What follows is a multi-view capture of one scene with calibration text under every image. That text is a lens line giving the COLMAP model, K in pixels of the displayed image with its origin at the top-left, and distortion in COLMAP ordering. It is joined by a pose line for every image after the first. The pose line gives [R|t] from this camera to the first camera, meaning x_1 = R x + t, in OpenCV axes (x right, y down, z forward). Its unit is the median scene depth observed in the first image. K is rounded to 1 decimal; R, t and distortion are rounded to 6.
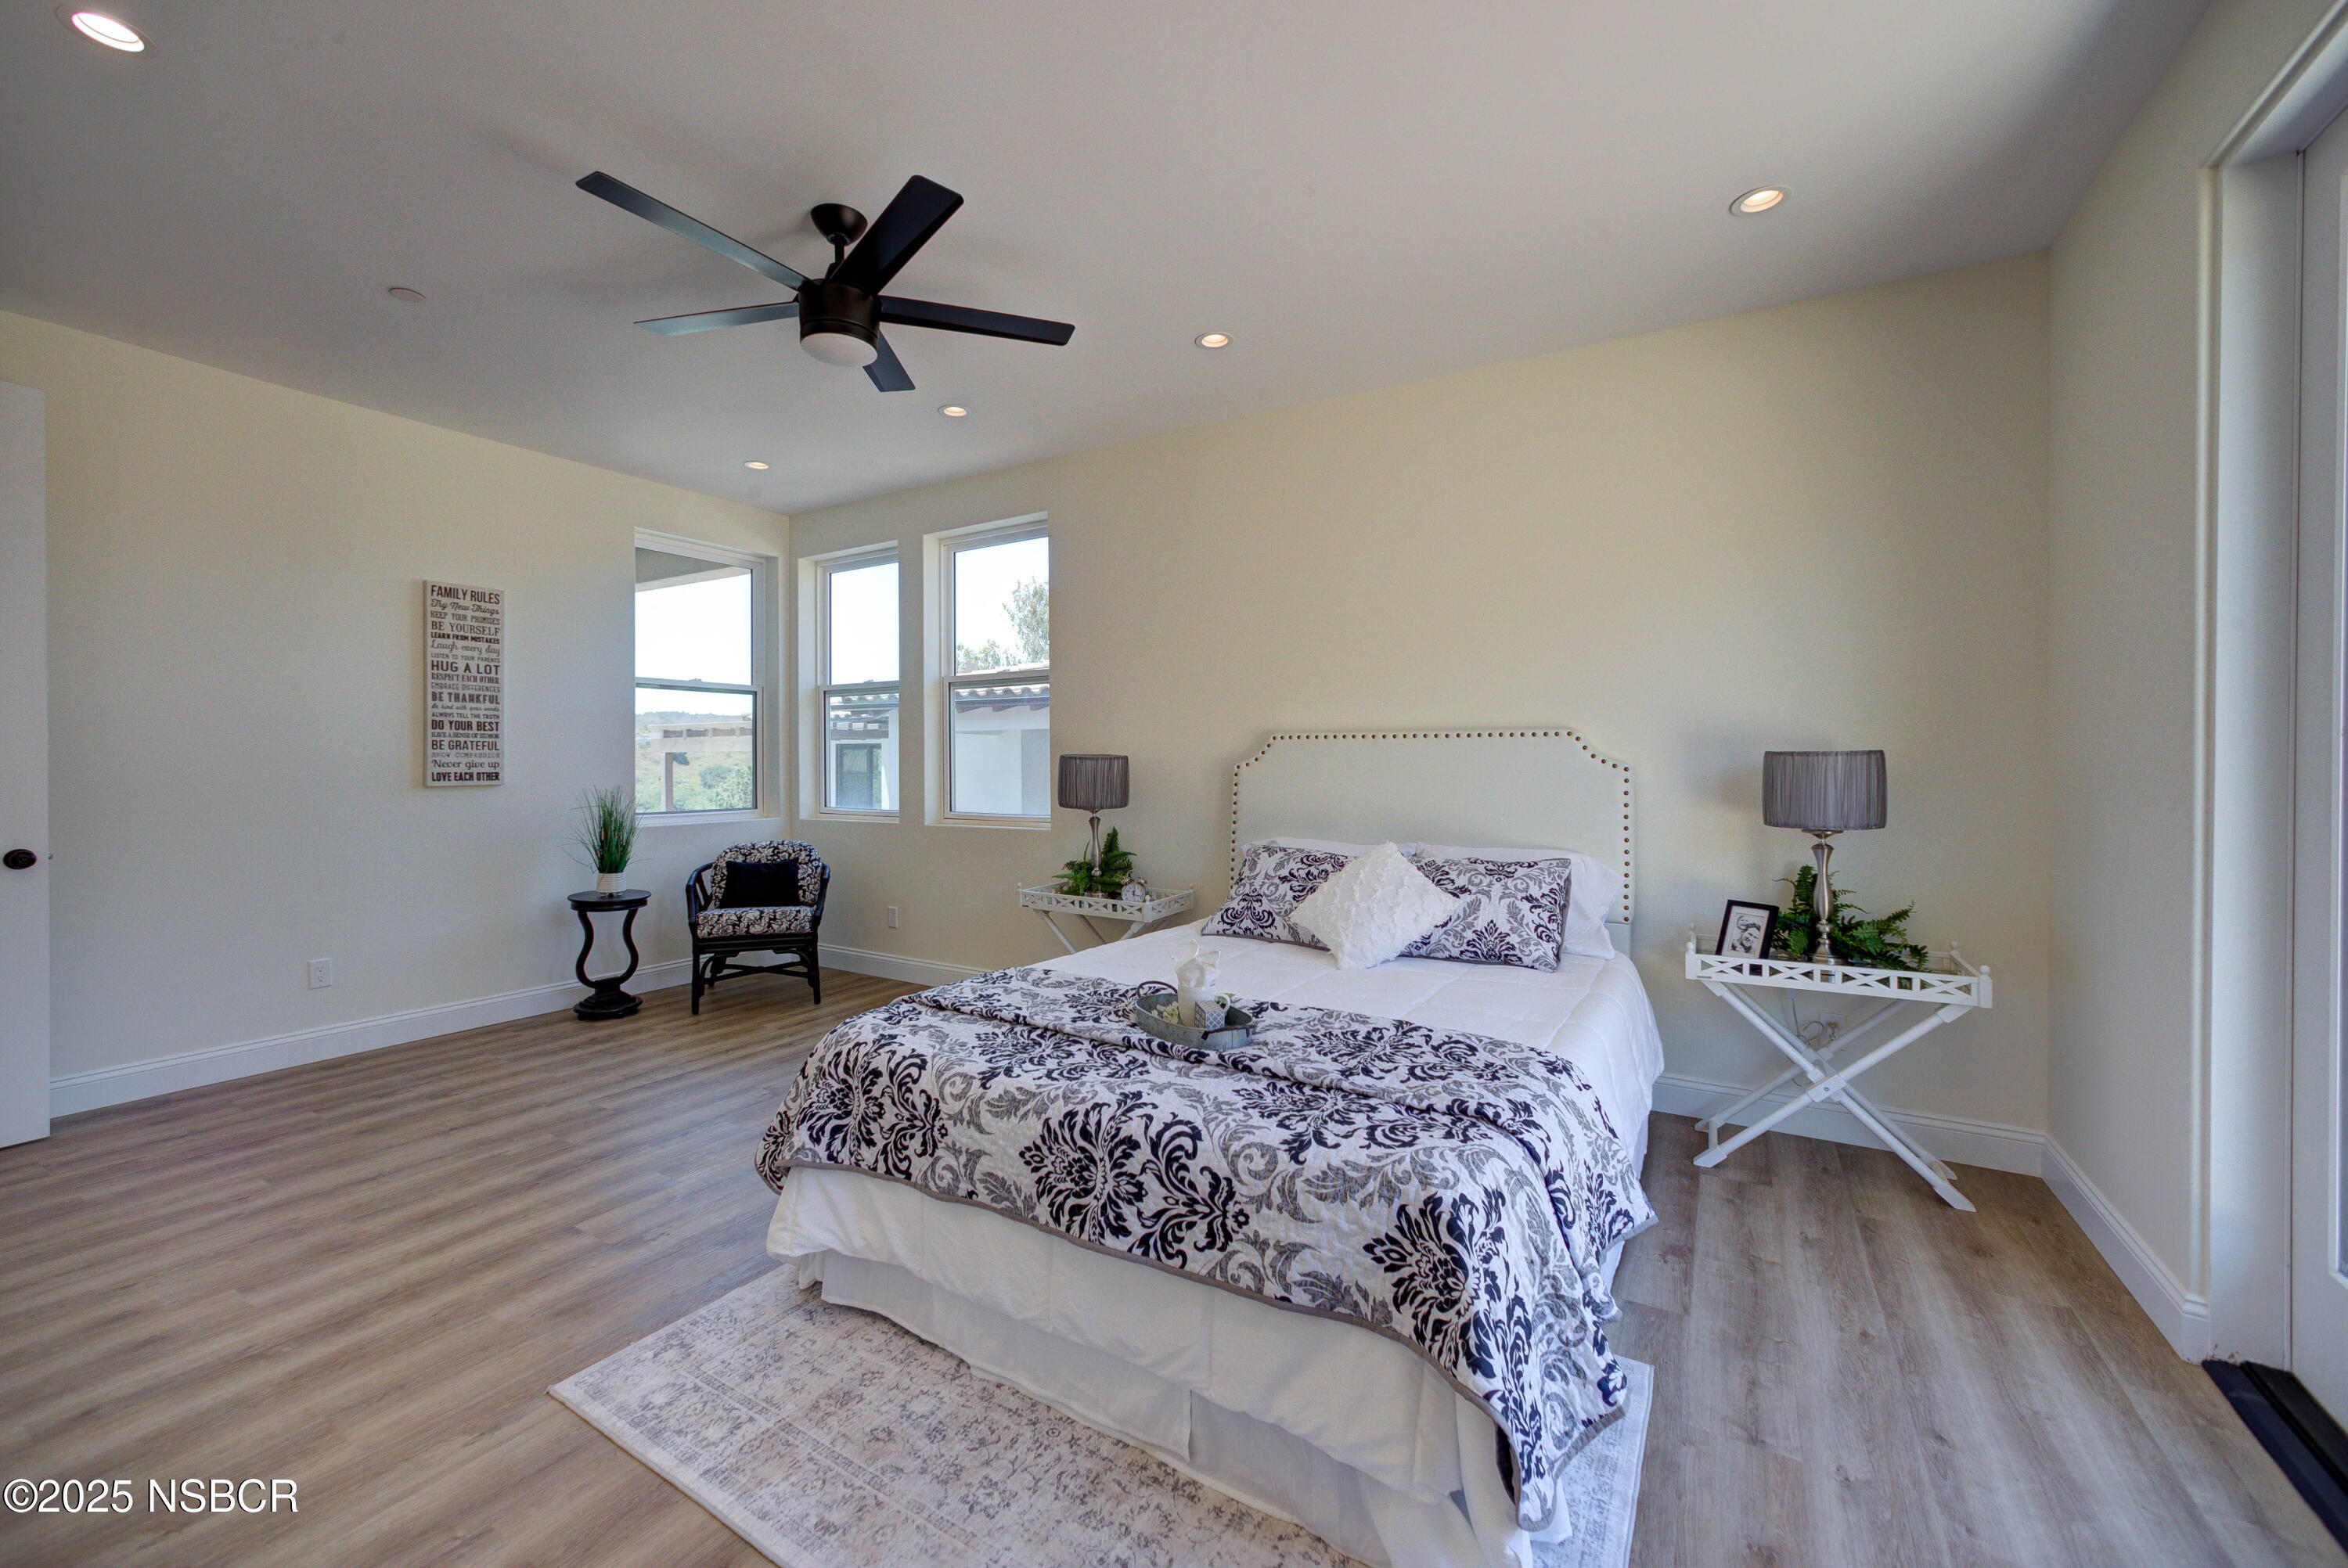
lens RADIAL K [[934.6, 0, 1189.4], [0, 934.6, 771.9], [0, 0, 1]] dist [-0.008748, 0.002762]
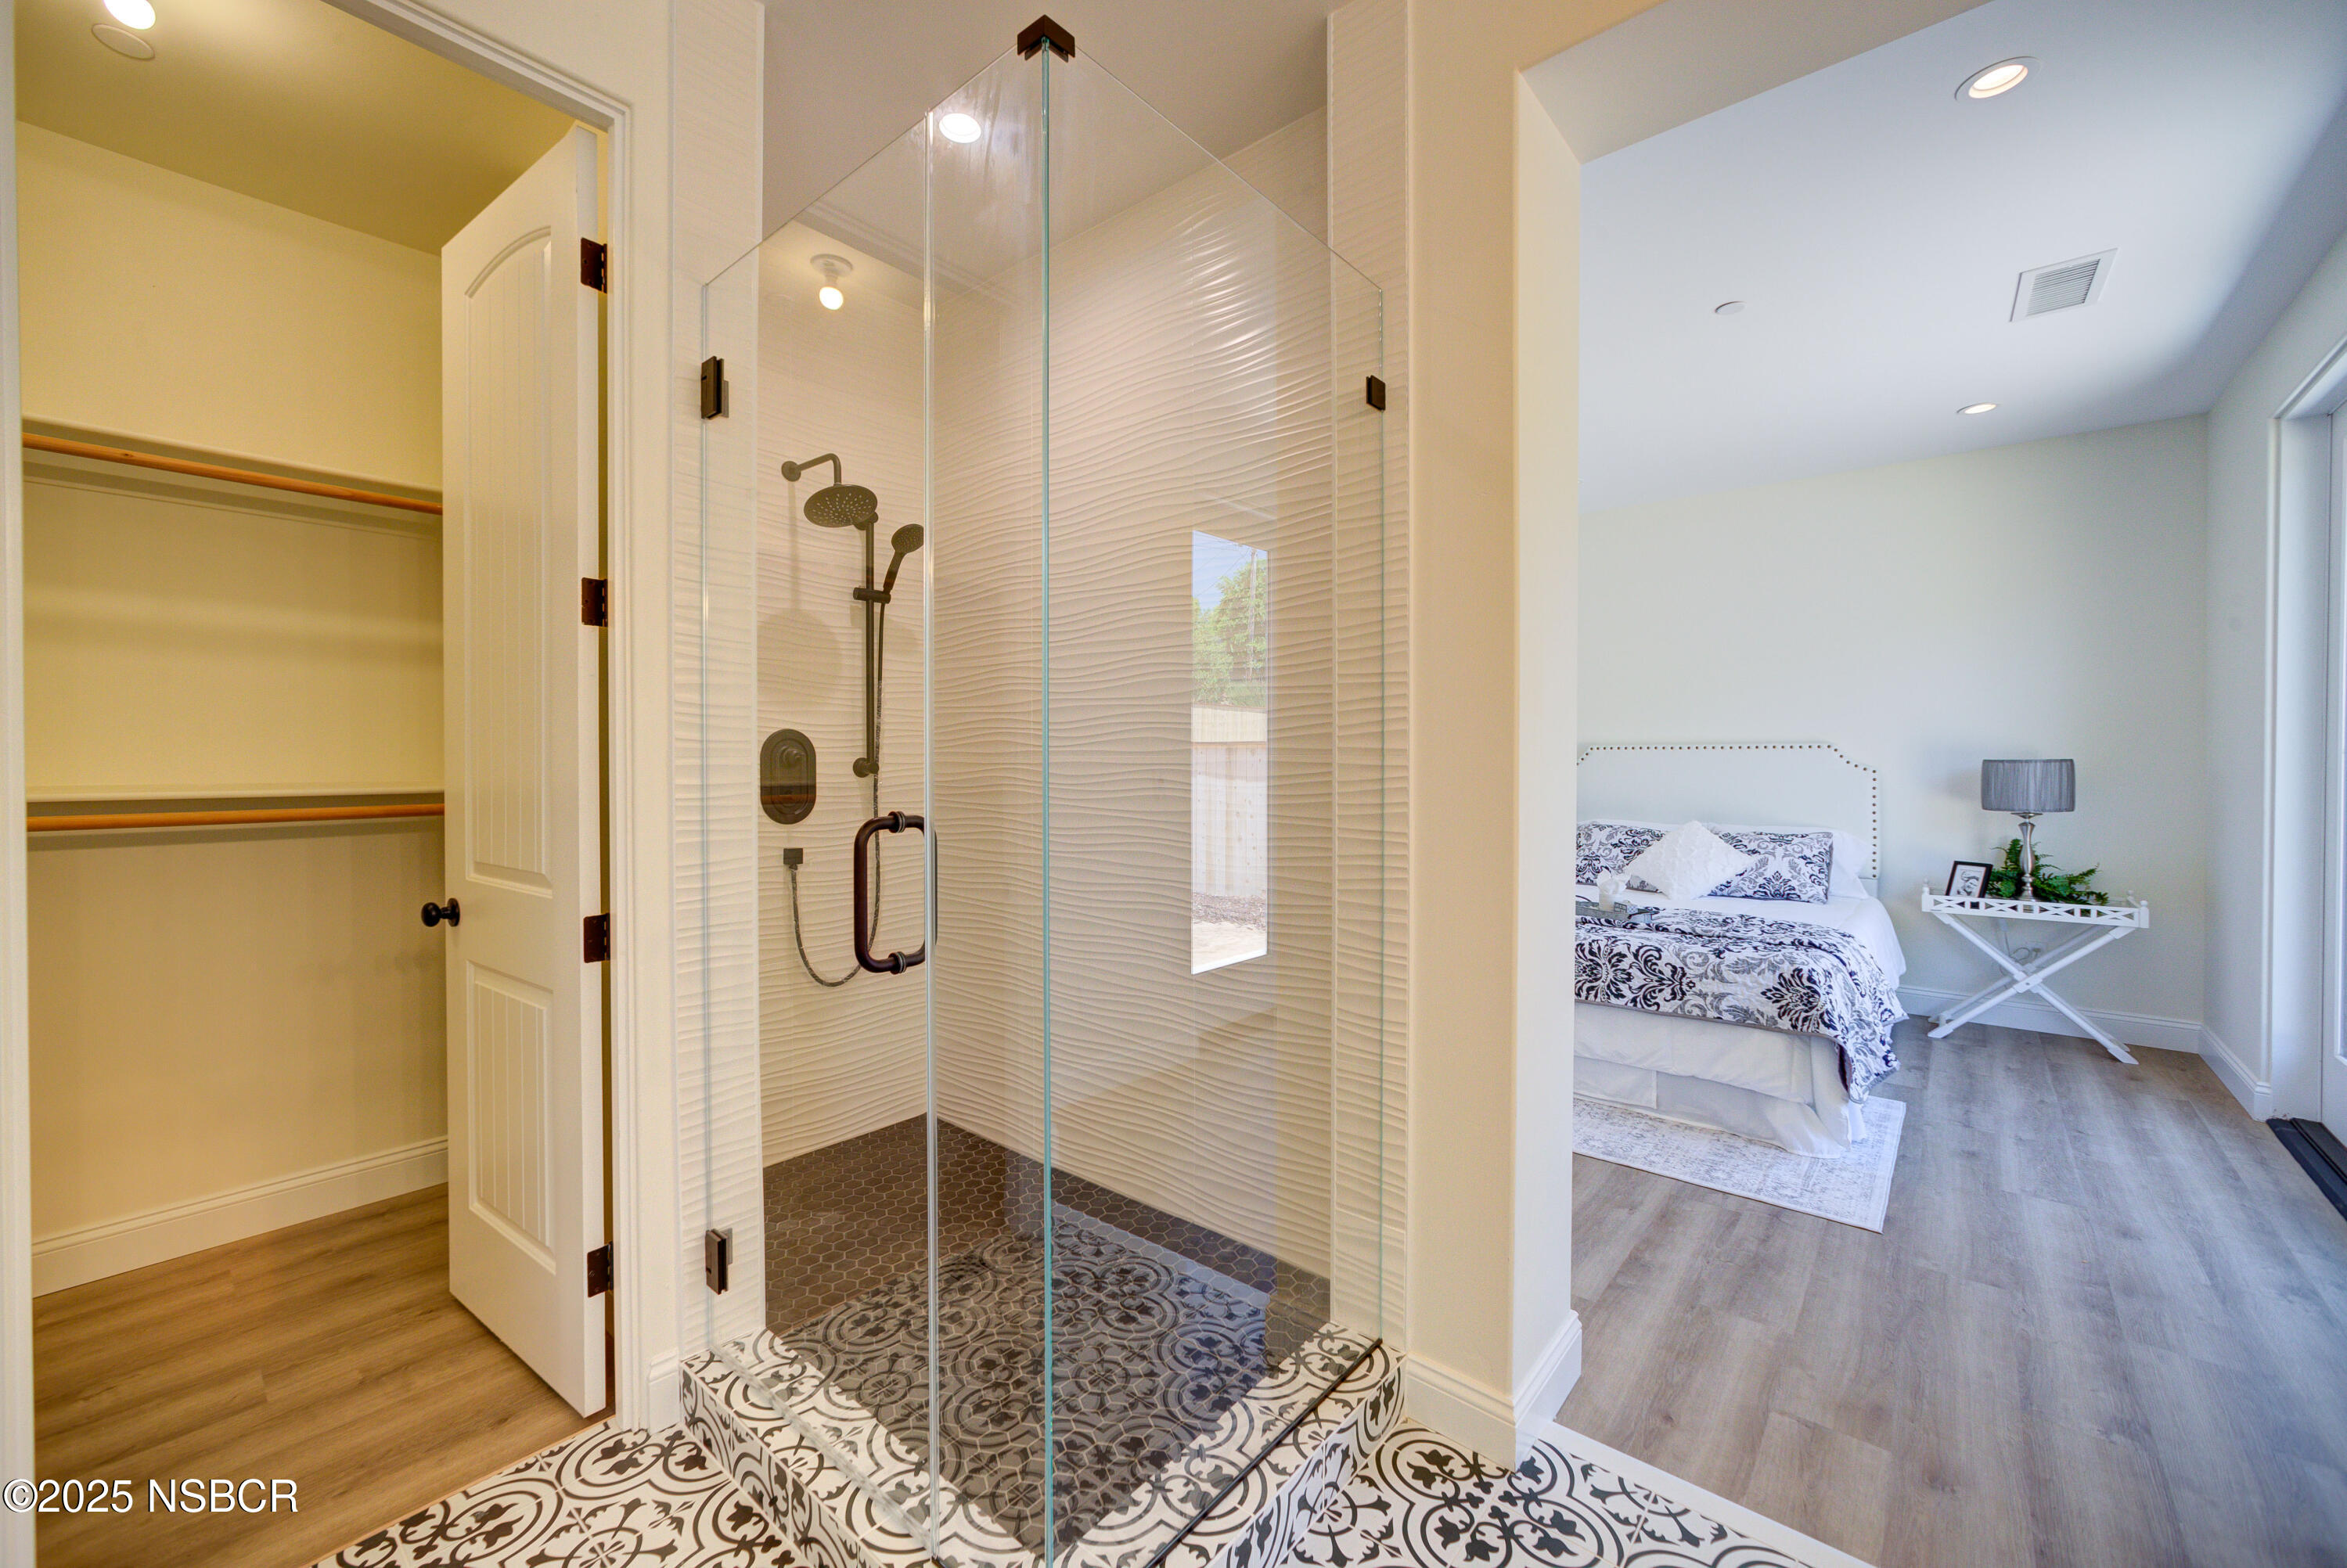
lens RADIAL K [[934.3, 0, 1175.0], [0, 934.3, 774.1], [0, 0, 1]] dist [-0.008748, 0.002762]
pose [[0.984190, 0.002172, -0.177105, -0.428543], [-0.001739, 0.999995, 0.002601, -0.000541], [0.177109, -0.002252, 0.984189, -0.760277]]
